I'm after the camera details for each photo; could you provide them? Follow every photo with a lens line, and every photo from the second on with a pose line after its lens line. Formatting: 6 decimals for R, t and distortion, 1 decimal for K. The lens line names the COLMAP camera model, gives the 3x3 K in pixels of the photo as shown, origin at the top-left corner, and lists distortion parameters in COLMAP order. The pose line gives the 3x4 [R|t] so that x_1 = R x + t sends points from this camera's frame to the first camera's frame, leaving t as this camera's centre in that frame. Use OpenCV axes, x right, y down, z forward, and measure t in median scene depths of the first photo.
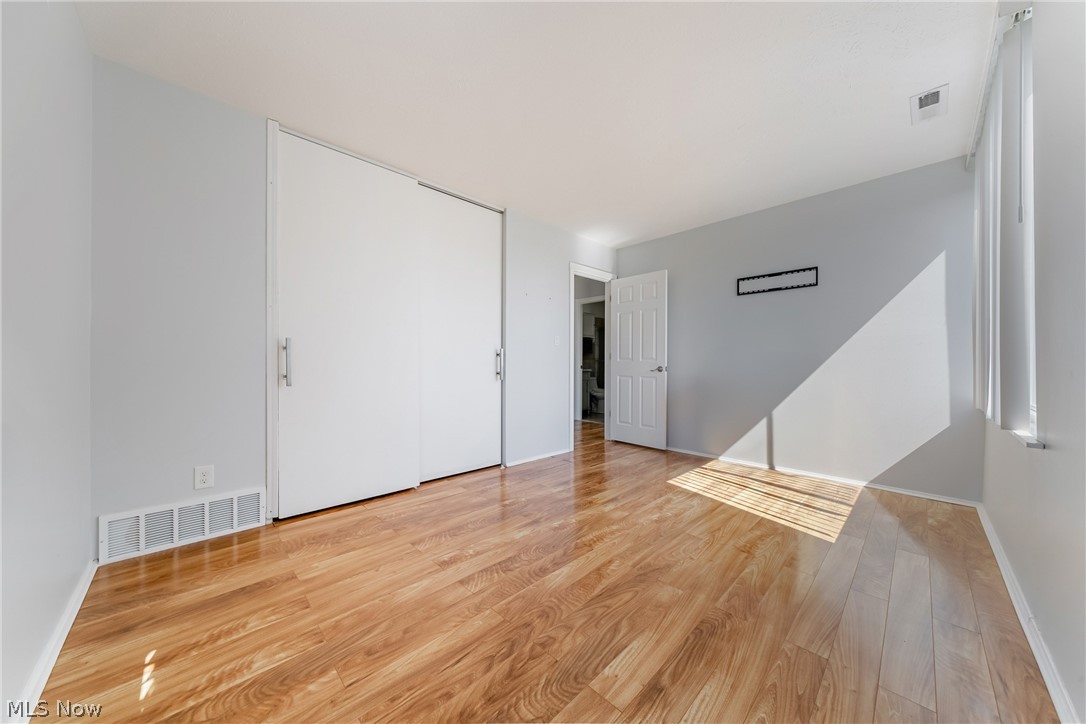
lens RADIAL K [[372.8, 0, 549.7], [0, 372.8, 361.3], [0, 0, 1]] dist [-0.000233, -0.000117]
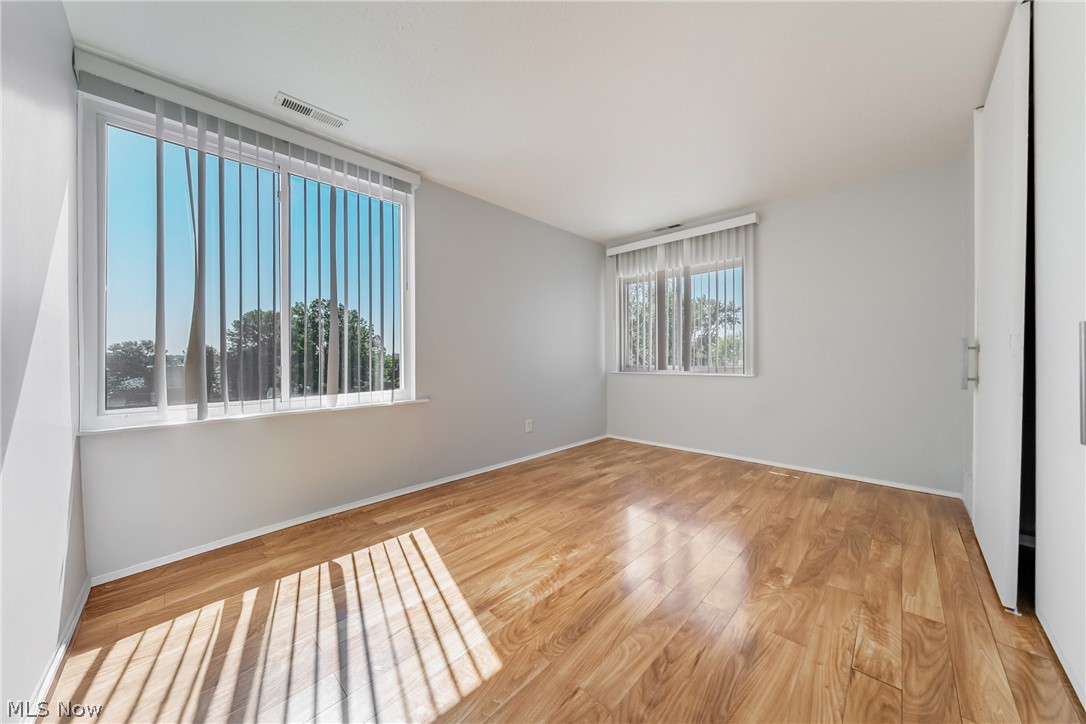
lens RADIAL K [[372.8, 0, 542.8], [0, 372.8, 357.2], [0, 0, 1]] dist [-0.000233, -0.000117]
pose [[-0.999945, 0.002280, -0.010250, 0.369905], [0.002310, 0.999993, -0.002902, -0.015395], [0.010243, -0.002926, -0.999943, 1.880147]]
